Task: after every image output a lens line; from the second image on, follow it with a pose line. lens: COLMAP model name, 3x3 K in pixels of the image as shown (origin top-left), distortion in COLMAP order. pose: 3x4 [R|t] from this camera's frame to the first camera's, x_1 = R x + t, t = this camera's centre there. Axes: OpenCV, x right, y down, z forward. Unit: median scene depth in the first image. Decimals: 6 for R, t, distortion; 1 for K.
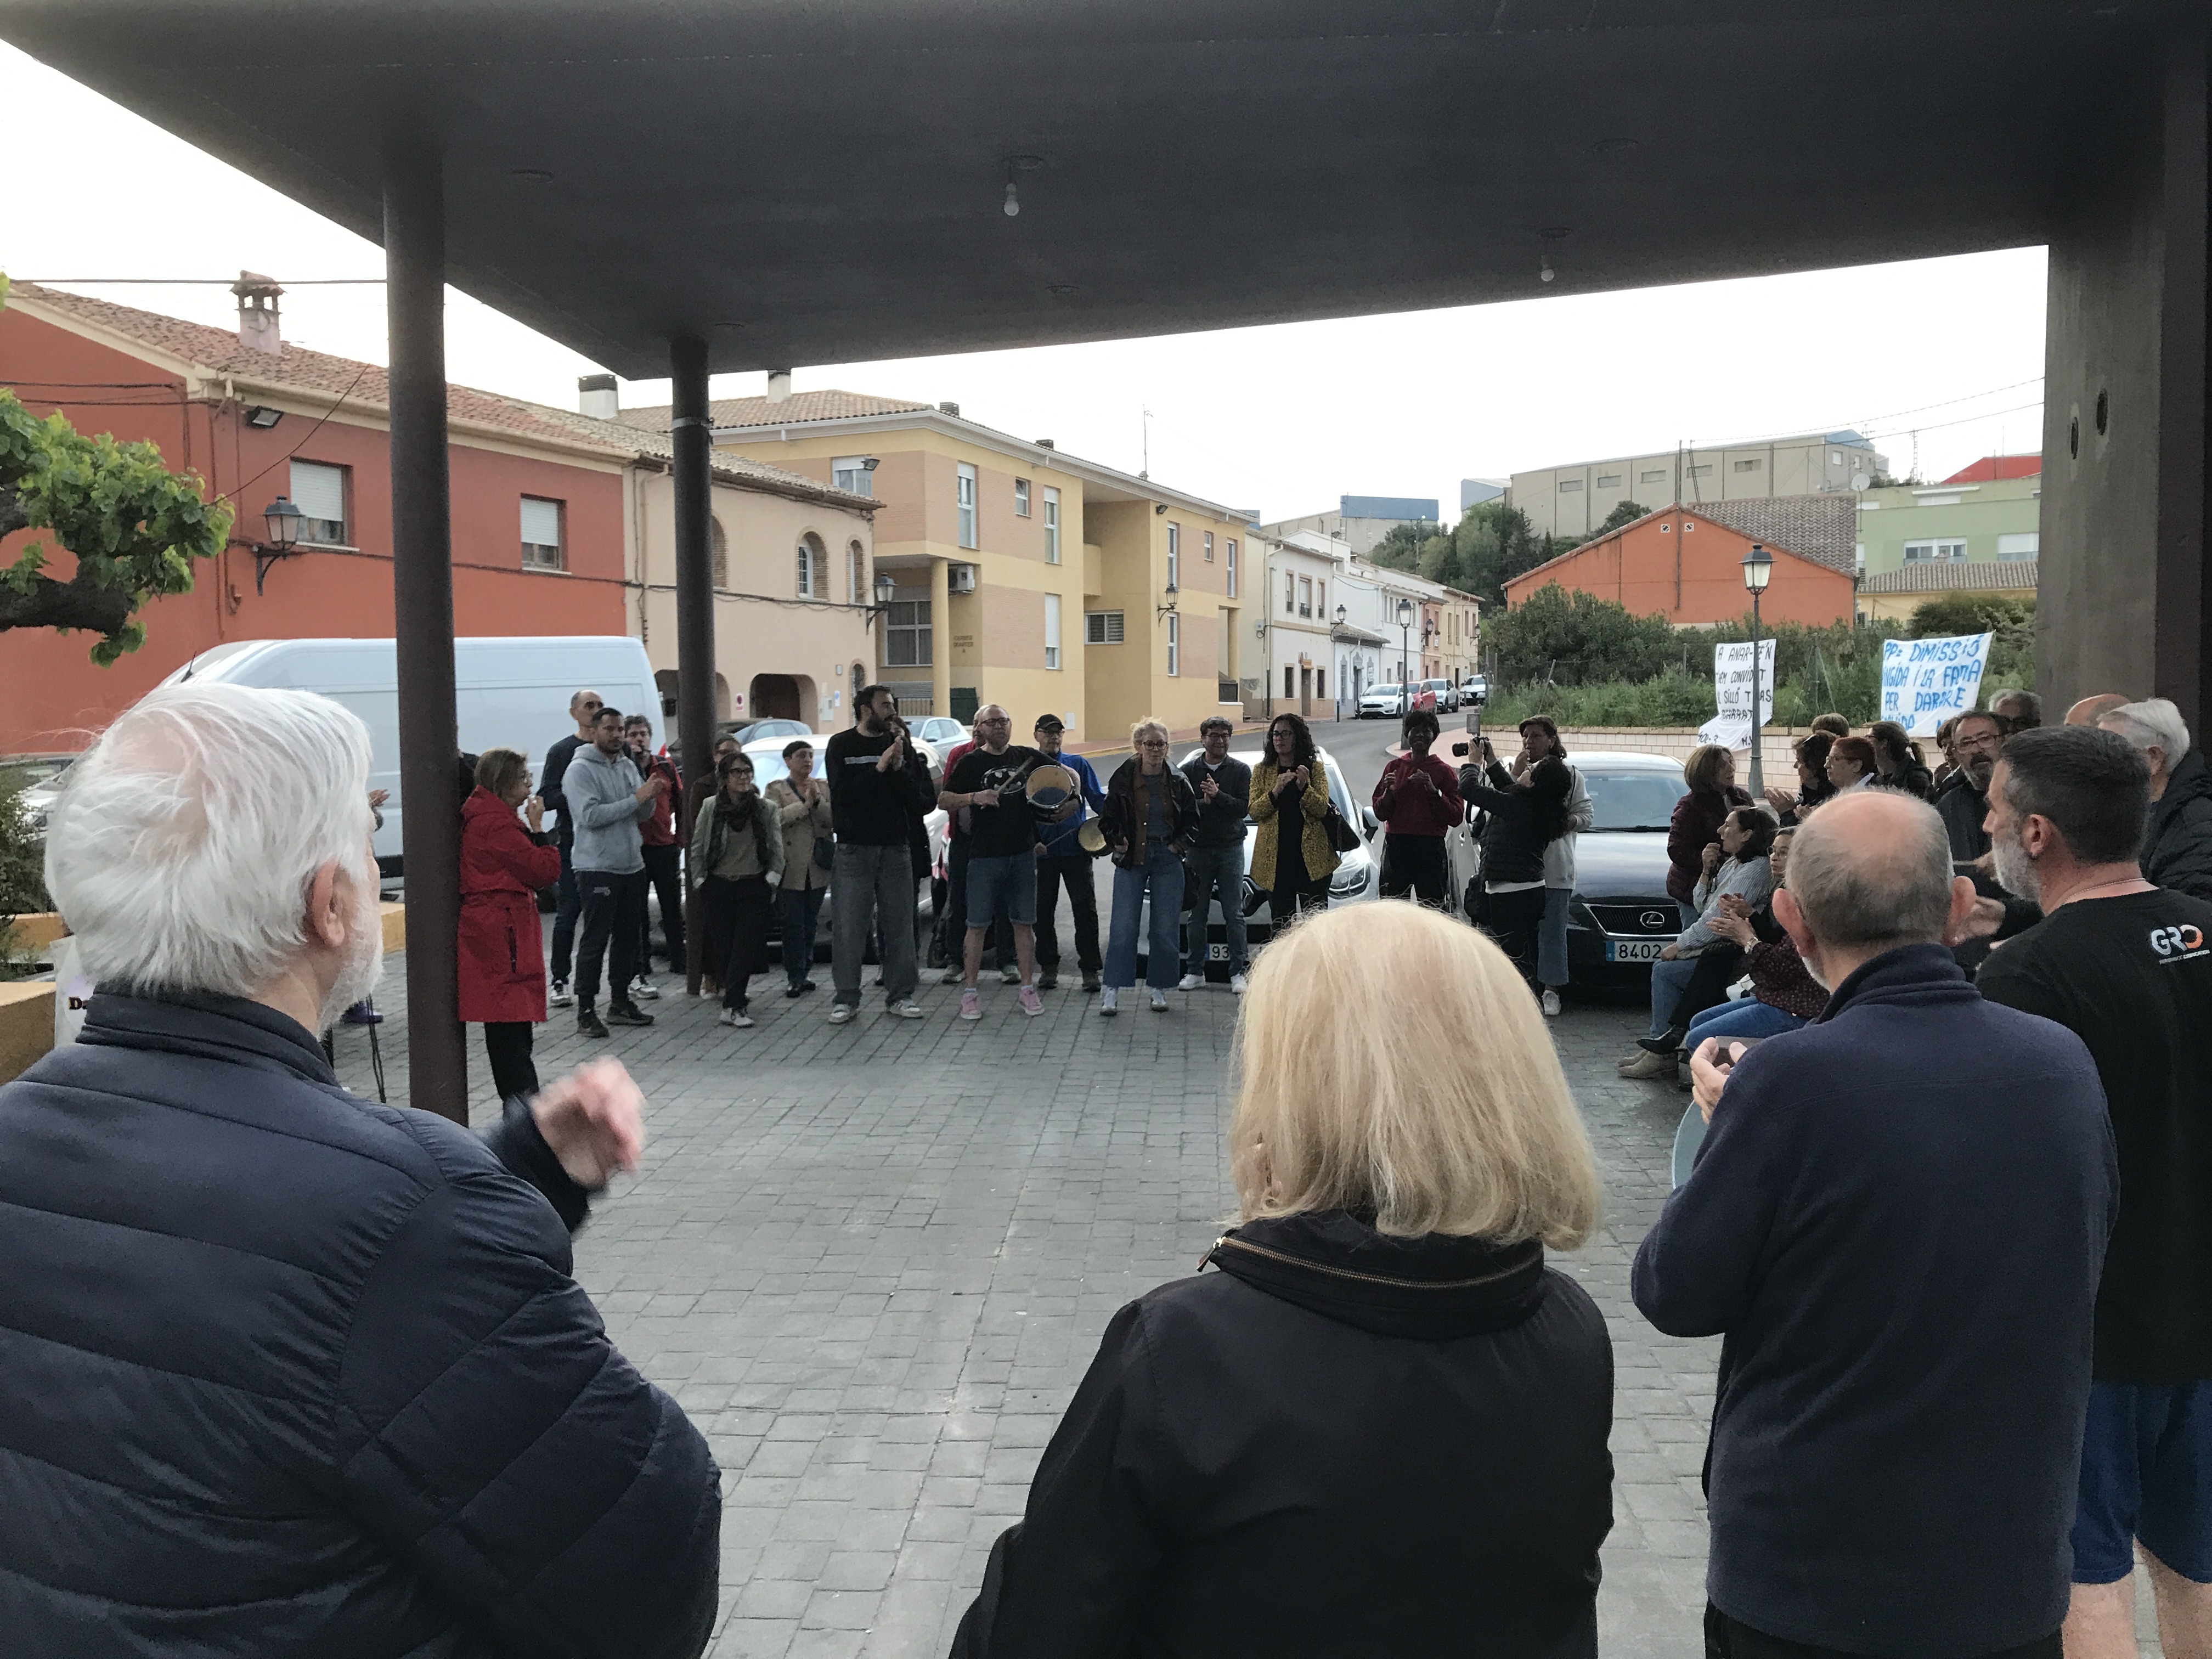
lens RADIAL K [[1960.4, 0, 1119.6], [0, 1960.4, 826.4], [0, 0, 1]] dist [-0.011603, 0.106526]
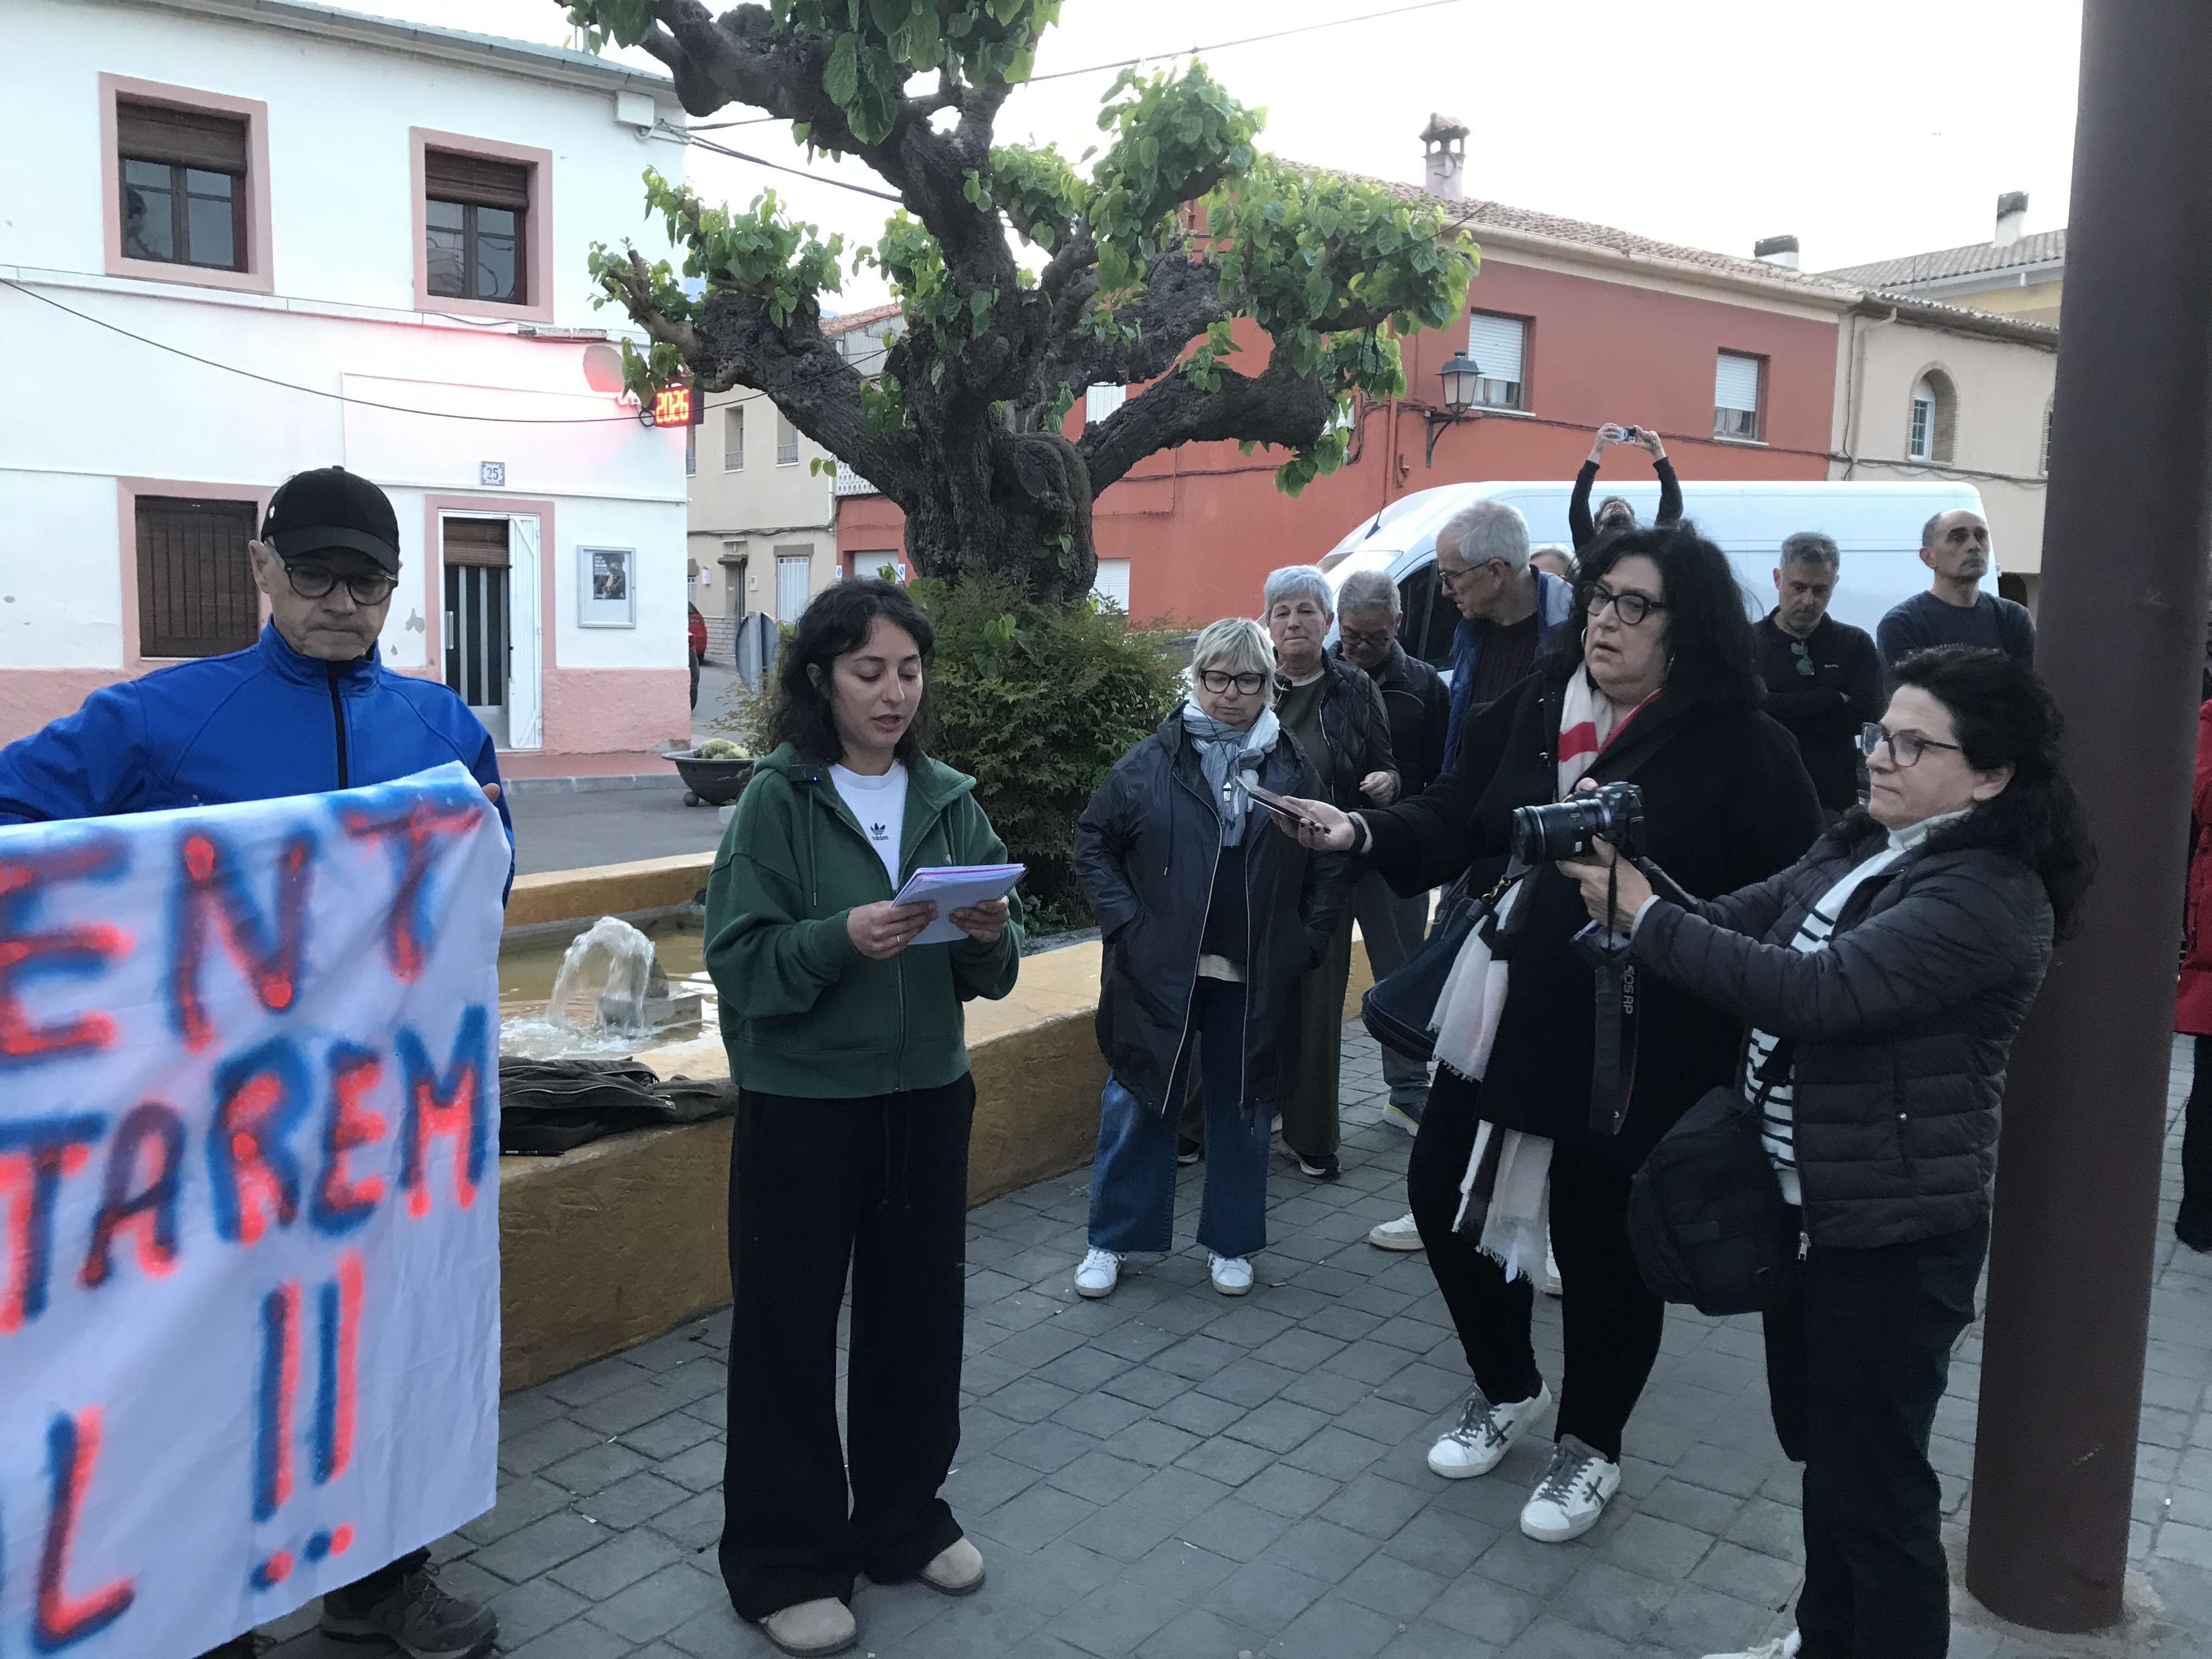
lens RADIAL K [[1960.4, 0, 1119.6], [0, 1960.4, 826.4], [0, 0, 1]] dist [-0.011603, 0.106526]
pose [[0.855838, 0.079758, -0.511057, -0.092130], [-0.058345, 0.996620, 0.057831, 0.001433], [0.513942, -0.019677, 0.857599, 0.166491]]
